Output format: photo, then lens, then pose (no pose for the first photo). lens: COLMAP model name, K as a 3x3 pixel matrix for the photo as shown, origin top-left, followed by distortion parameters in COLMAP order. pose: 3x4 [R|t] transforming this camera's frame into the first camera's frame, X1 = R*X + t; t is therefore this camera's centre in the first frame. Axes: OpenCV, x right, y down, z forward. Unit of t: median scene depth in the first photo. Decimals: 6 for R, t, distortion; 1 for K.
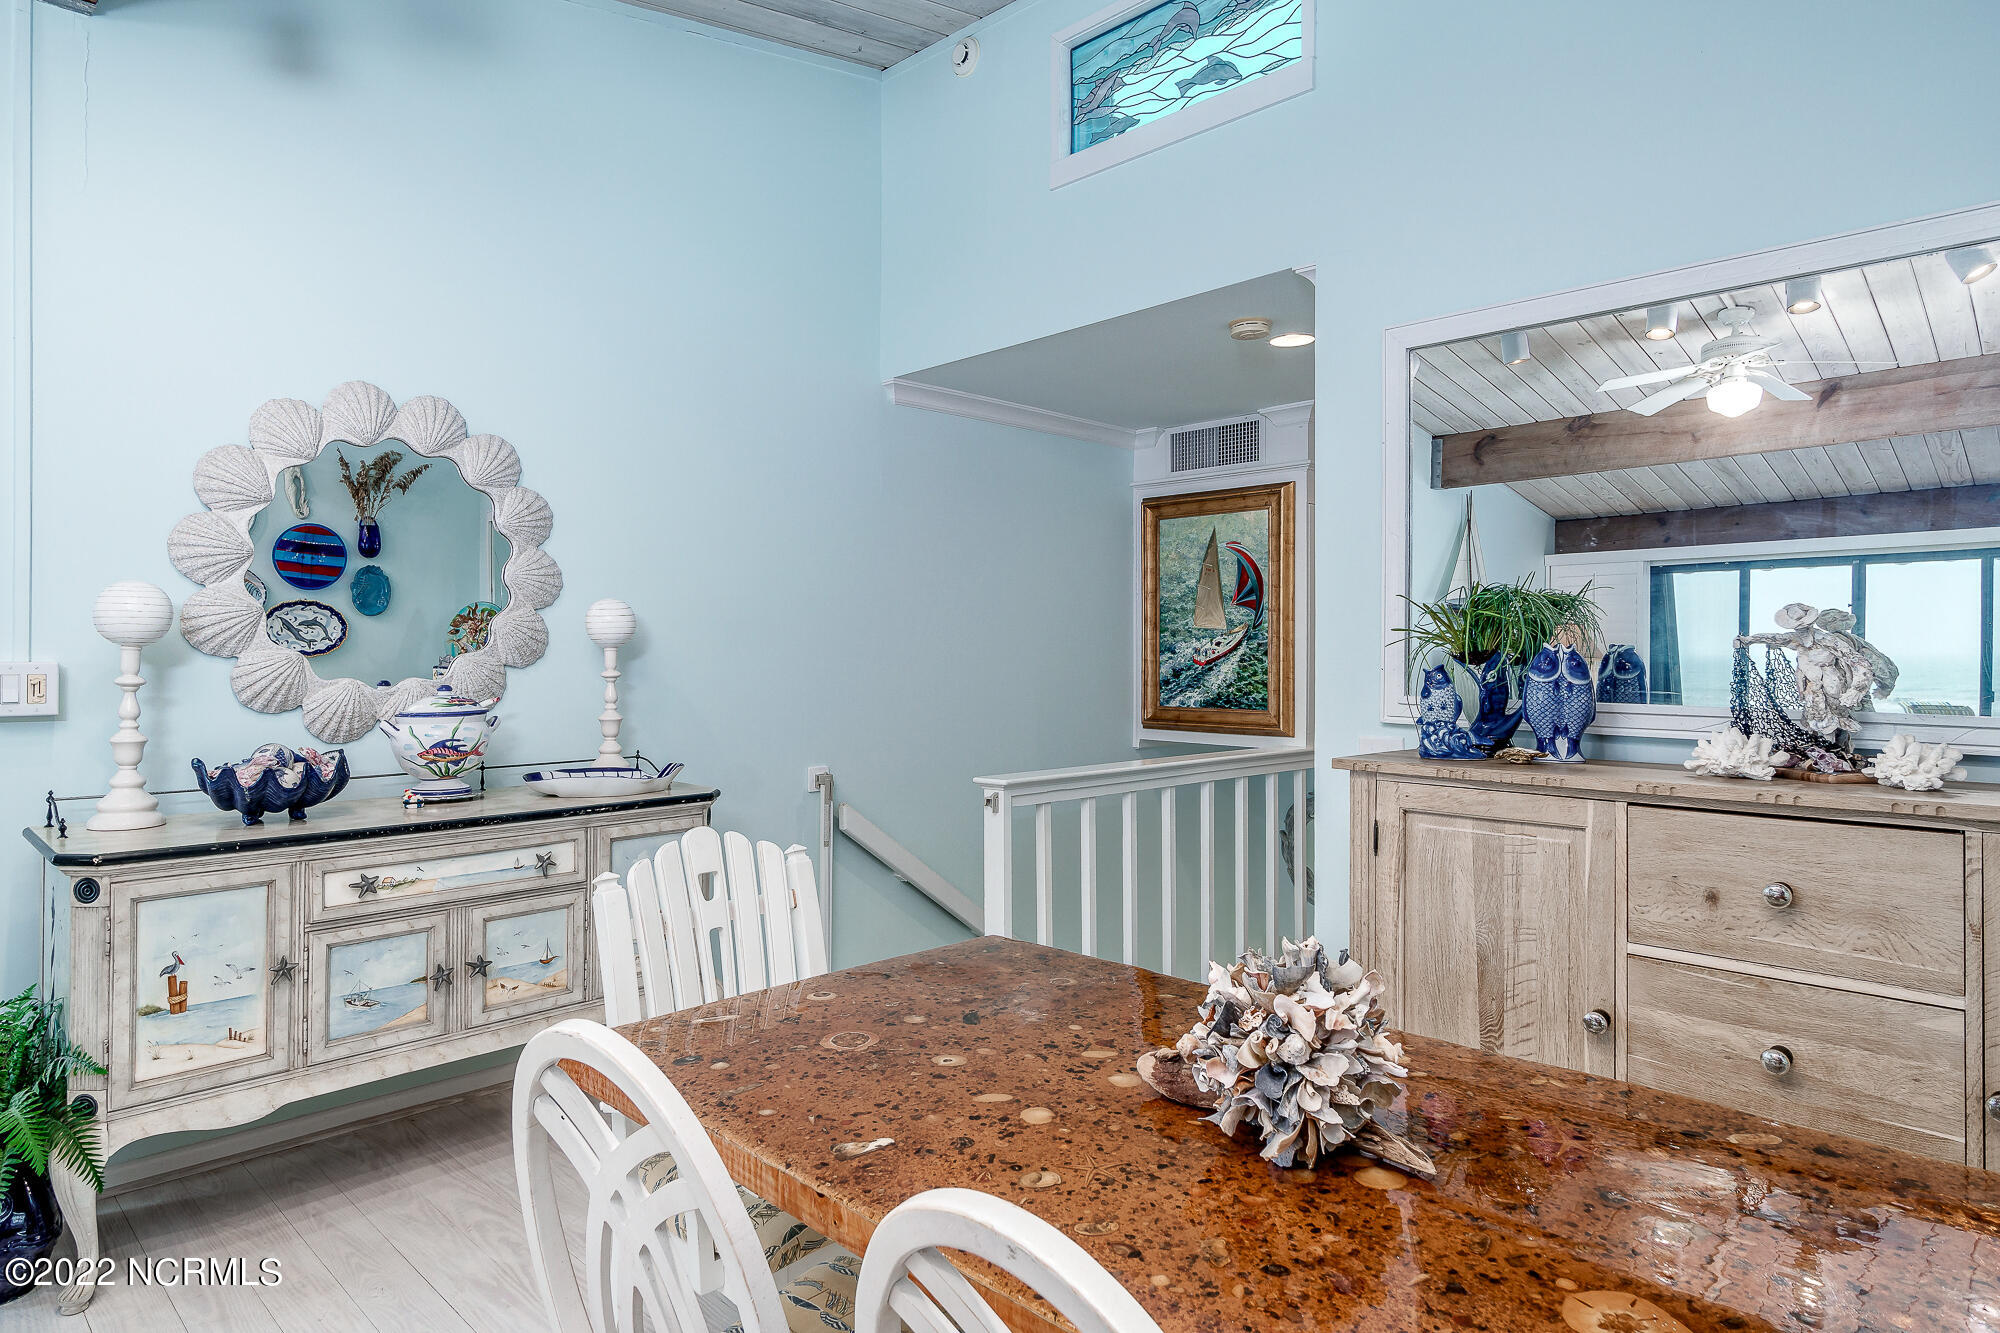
lens RADIAL K [[1140.0, 0, 985.1], [0, 1140.0, 647.1], [0, 0, 1]] dist [-0.000696, 0.000157]
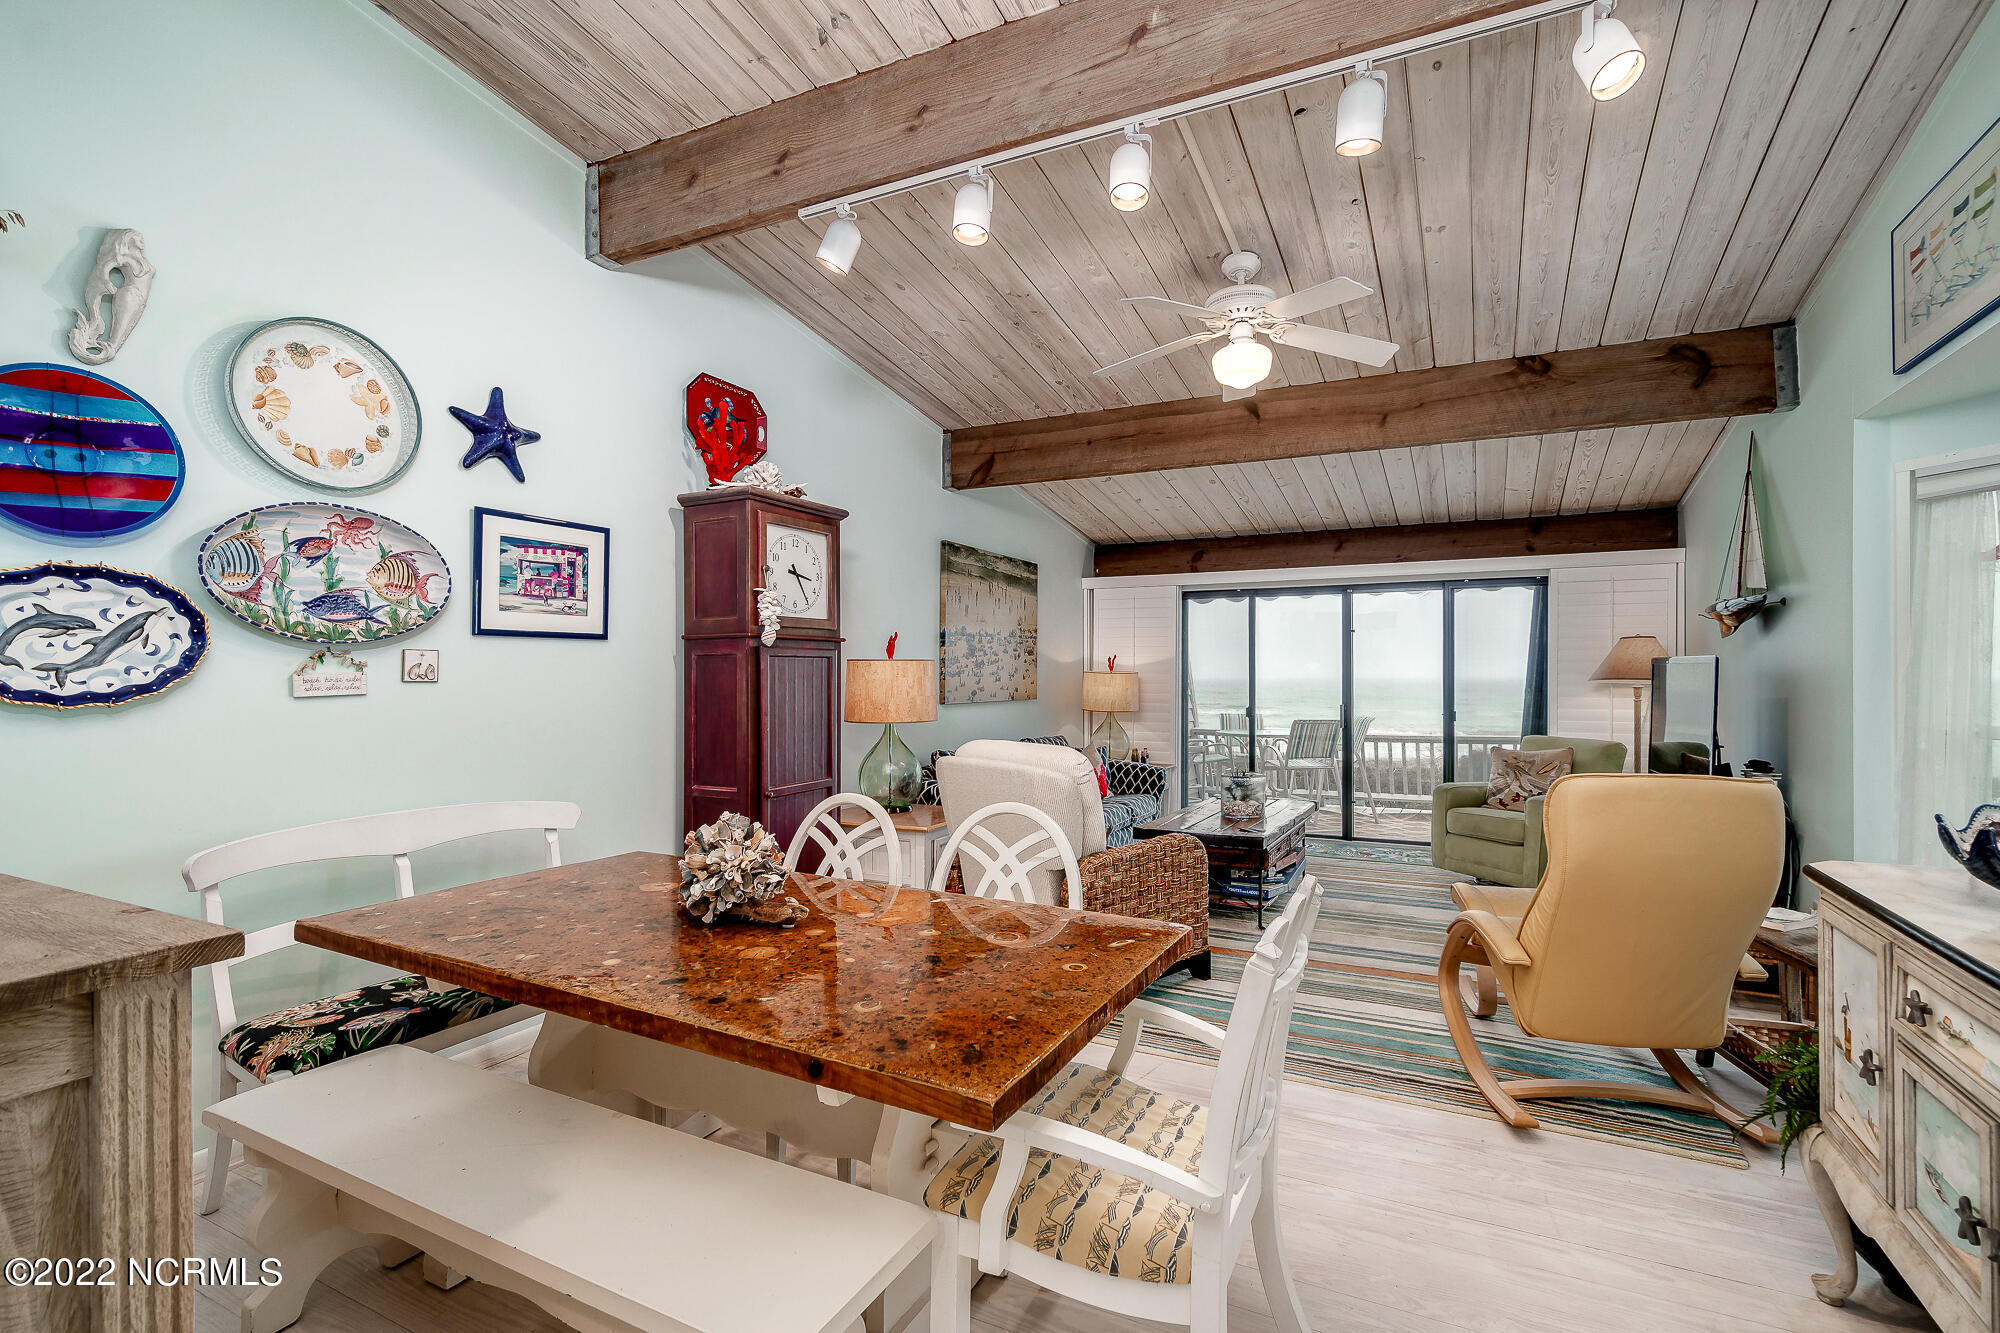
lens RADIAL K [[877.7, 0, 1052.9], [0, 877.7, 692.0], [0, 0, 1]] dist [-0.004069, 0.002408]
pose [[-0.942261, 0.006186, -0.334821, 0.065125], [0.000849, 0.999870, 0.016084, 0.003698], [0.334877, 0.014871, -0.942144, 0.677420]]
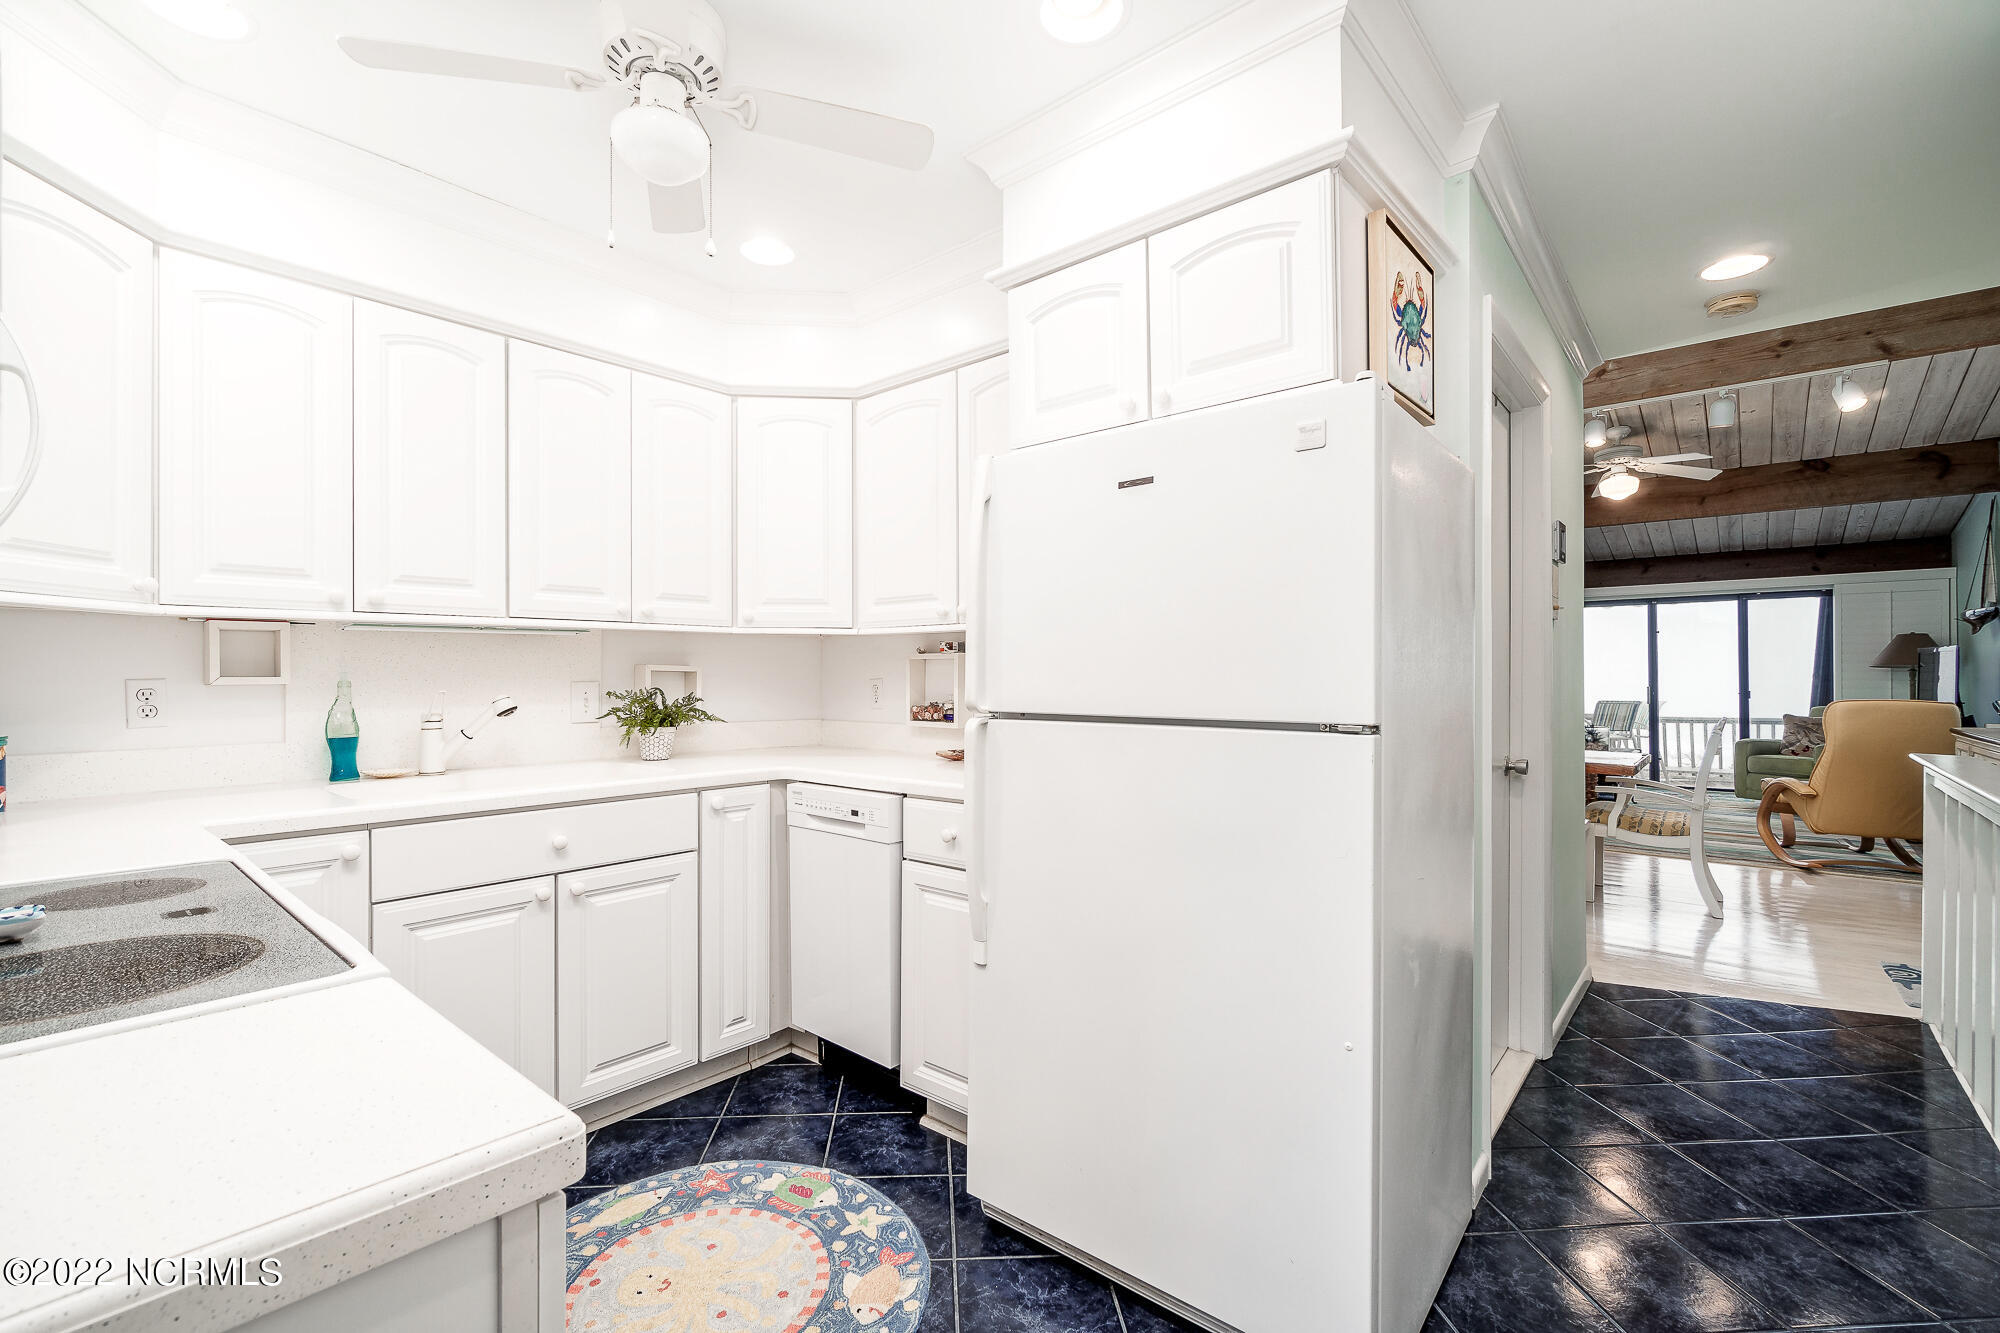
lens RADIAL K [[877.7, 0, 989.6], [0, 877.7, 678.6], [0, 0, 1]] dist [-0.004069, 0.002408]
pose [[-0.996882, 0.000344, -0.078910, 0.685022], [0.000676, 0.999991, -0.004185, 0.033875], [0.078907, -0.004226, -0.996873, 1.243831]]
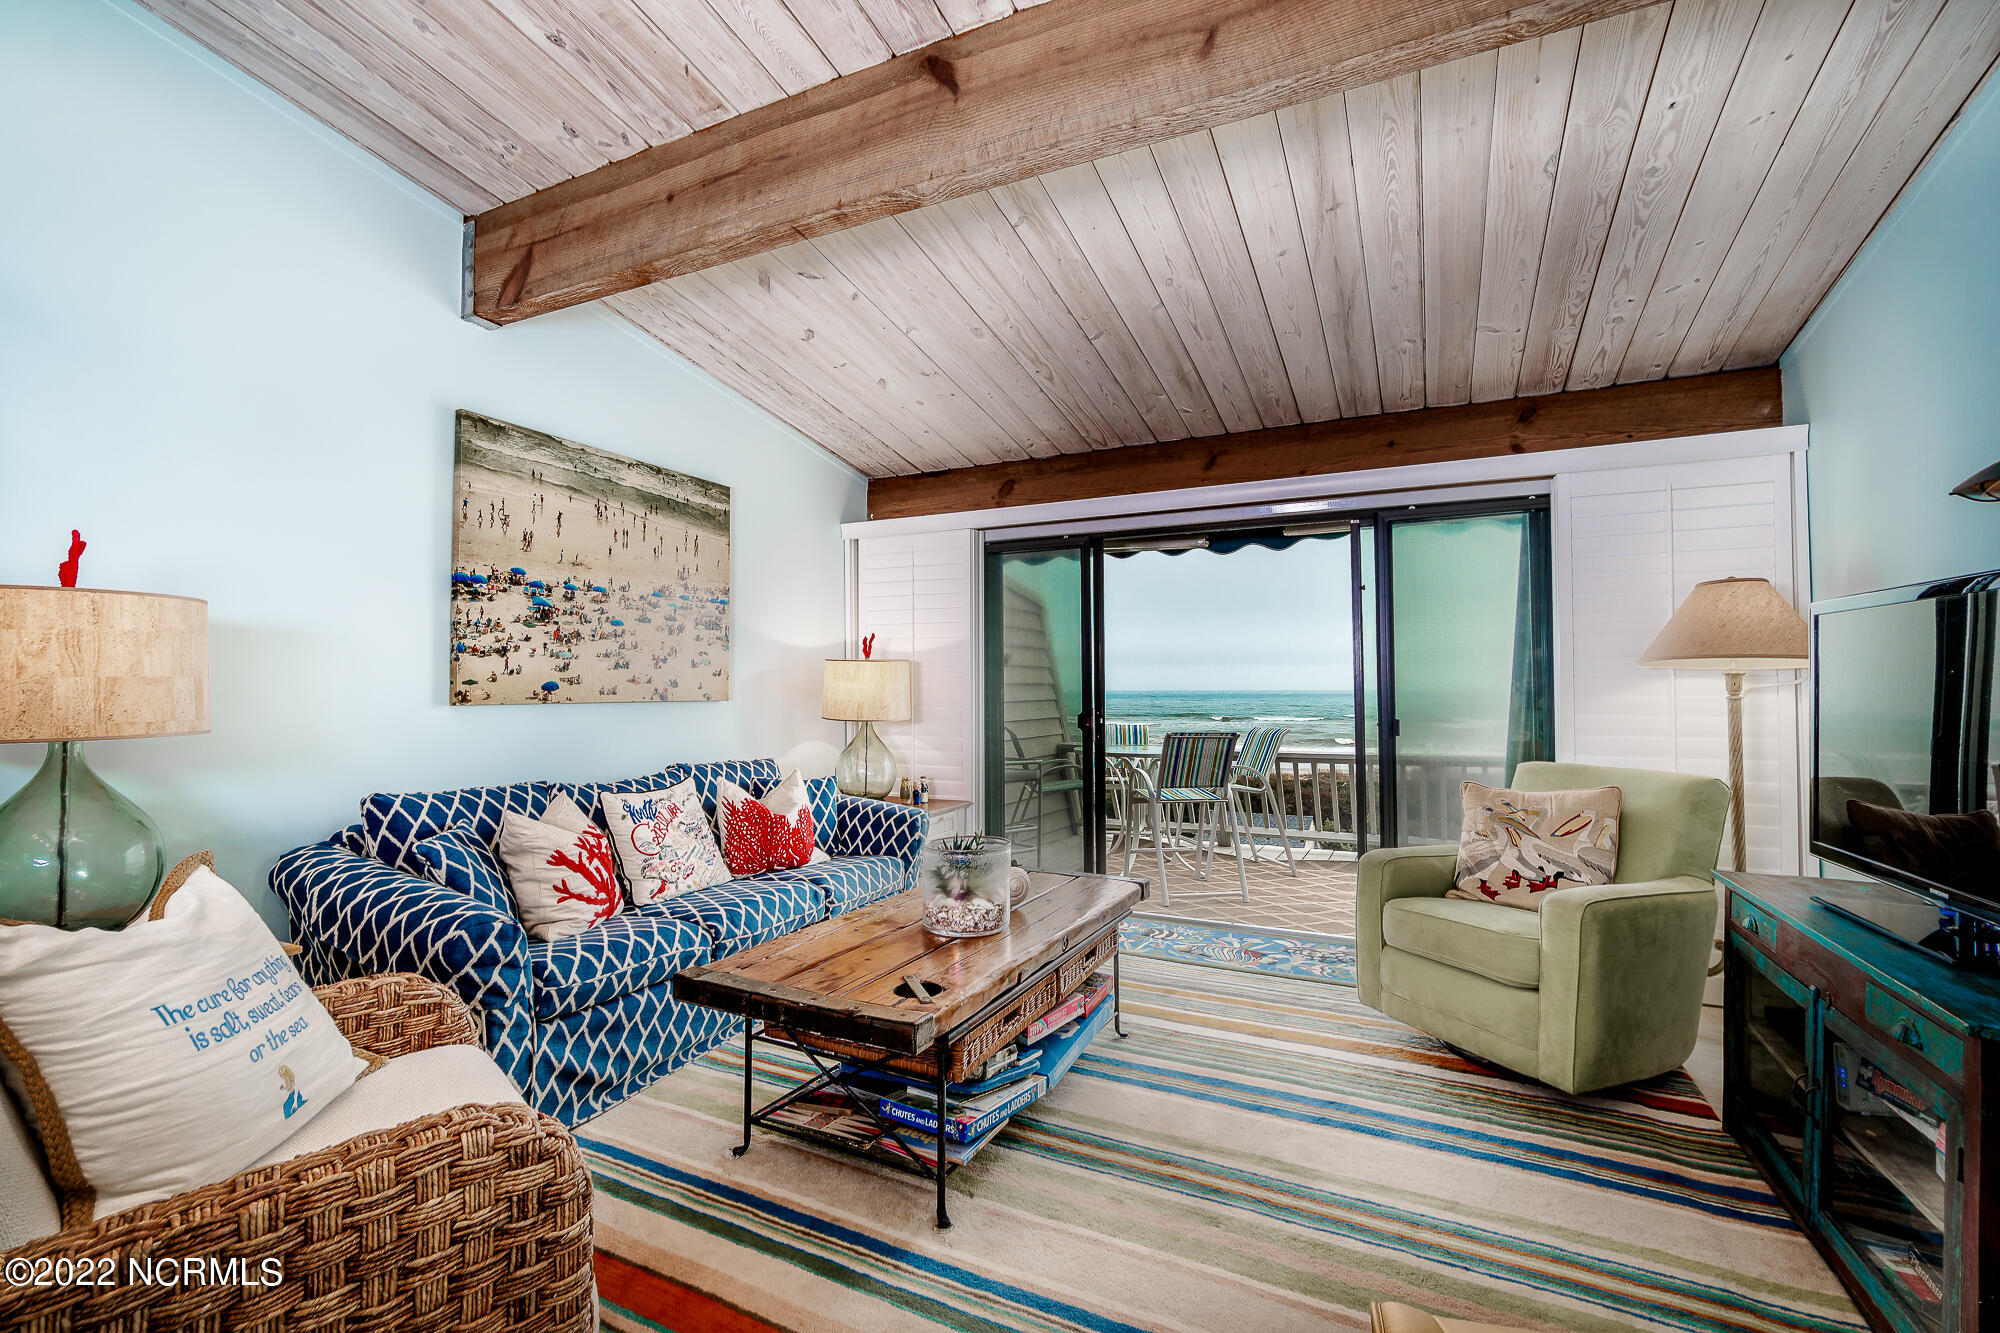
lens RADIAL K [[855.3, 0, 994.1], [0, 855.3, 673.0], [0, 0, 1]] dist [-0.004507, 0.001441]
pose [[-0.948761, -0.004567, -0.315963, -0.326979], [0.002046, 0.999786, -0.020595, 0.026248], [0.315989, -0.020187, -0.948548, 0.284721]]
